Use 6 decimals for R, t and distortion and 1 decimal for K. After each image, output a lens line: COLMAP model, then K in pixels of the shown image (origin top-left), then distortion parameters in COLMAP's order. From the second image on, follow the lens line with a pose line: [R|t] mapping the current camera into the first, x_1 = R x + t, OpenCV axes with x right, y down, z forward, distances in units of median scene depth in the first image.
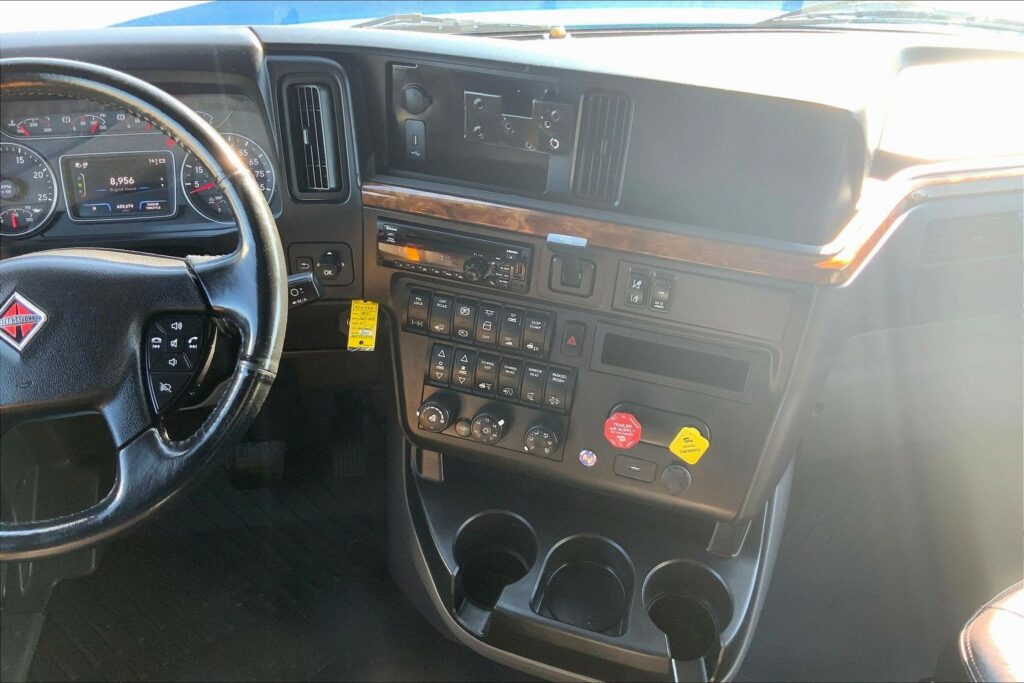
lens RADIAL K [[838.9, 0, 506.8], [0, 838.9, 342.6], [0, 0, 1]] dist [0.066823, -0.117700]
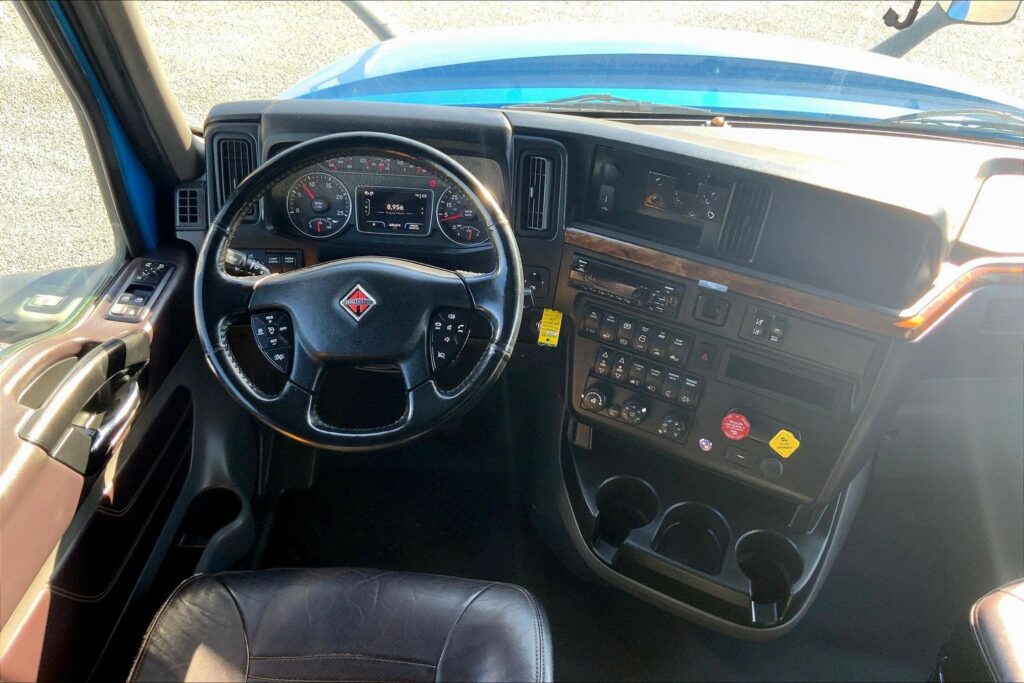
lens RADIAL K [[838.9, 0, 505.1], [0, 838.9, 342.1], [0, 0, 1]] dist [0.066823, -0.117700]
pose [[0.986284, 0.117849, -0.115564, -0.085969], [-0.118363, 0.992967, 0.002430, 0.008734], [0.115038, 0.011282, 0.993297, -0.391231]]
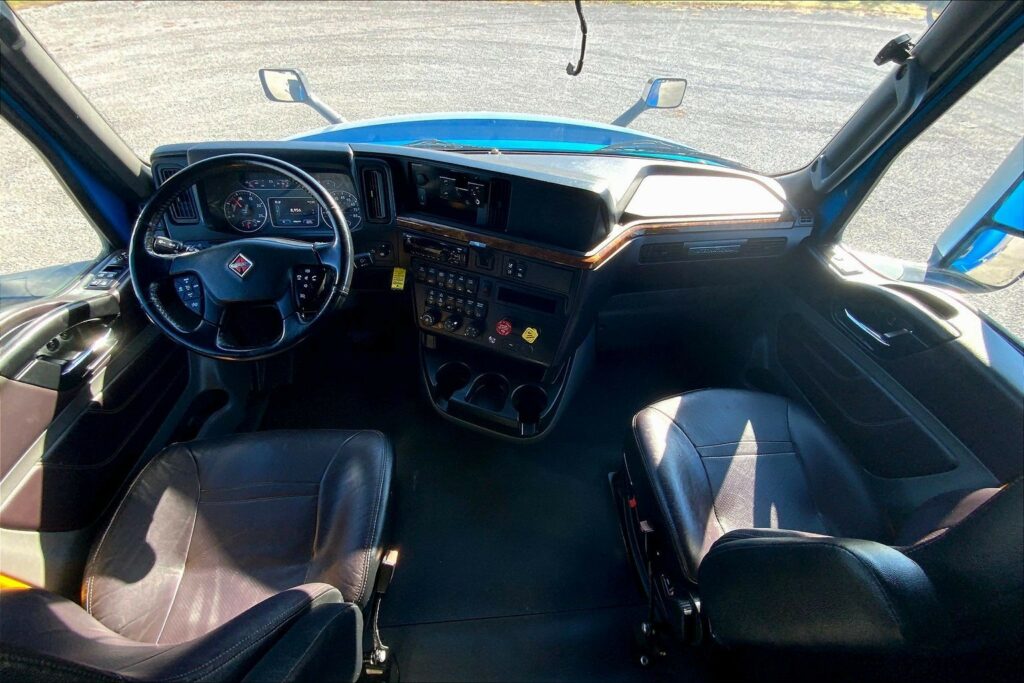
lens RADIAL K [[406.9, 0, 516.0], [0, 406.9, 346.6], [0, 0, 1]] dist [0.001034, -0.001497]
pose [[0.998809, 0.048791, -0.000829, 0.169231], [-0.048446, 0.993506, 0.102951, 0.035885], [0.005846, -0.102788, 0.994686, -0.141218]]
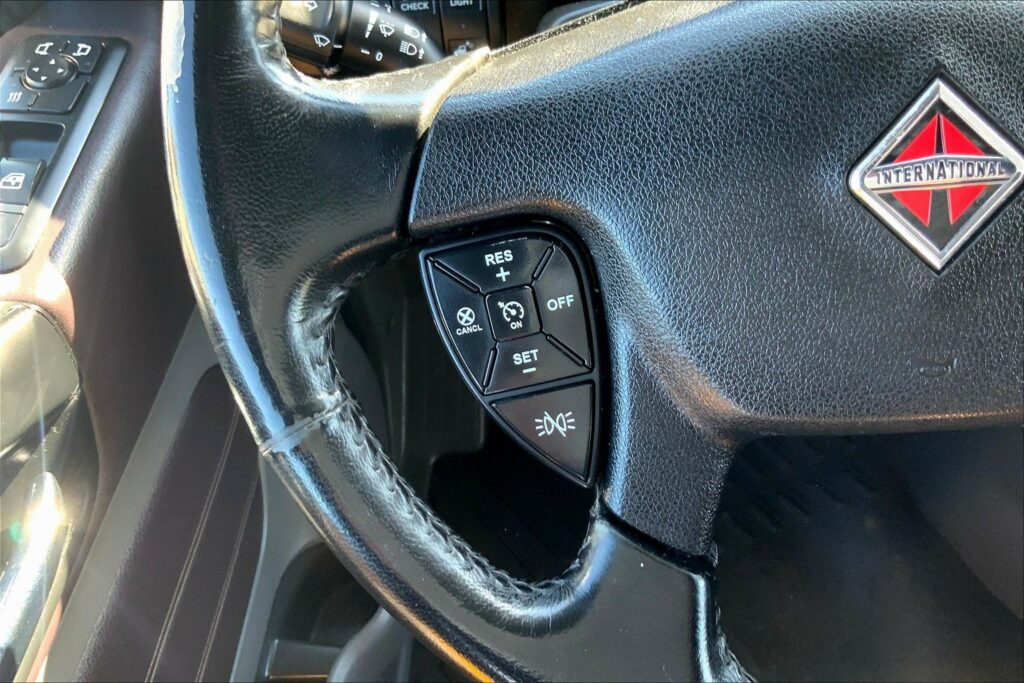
lens RADIAL K [[838.9, 0, 516.0], [0, 838.9, 365.4], [0, 0, 1]] dist [0.066823, -0.117700]
pose [[0.983307, 0.102440, -0.150375, -0.503449], [-0.052014, 0.950223, 0.307198, -0.034647], [0.174359, -0.294249, 0.939690, 0.479479]]
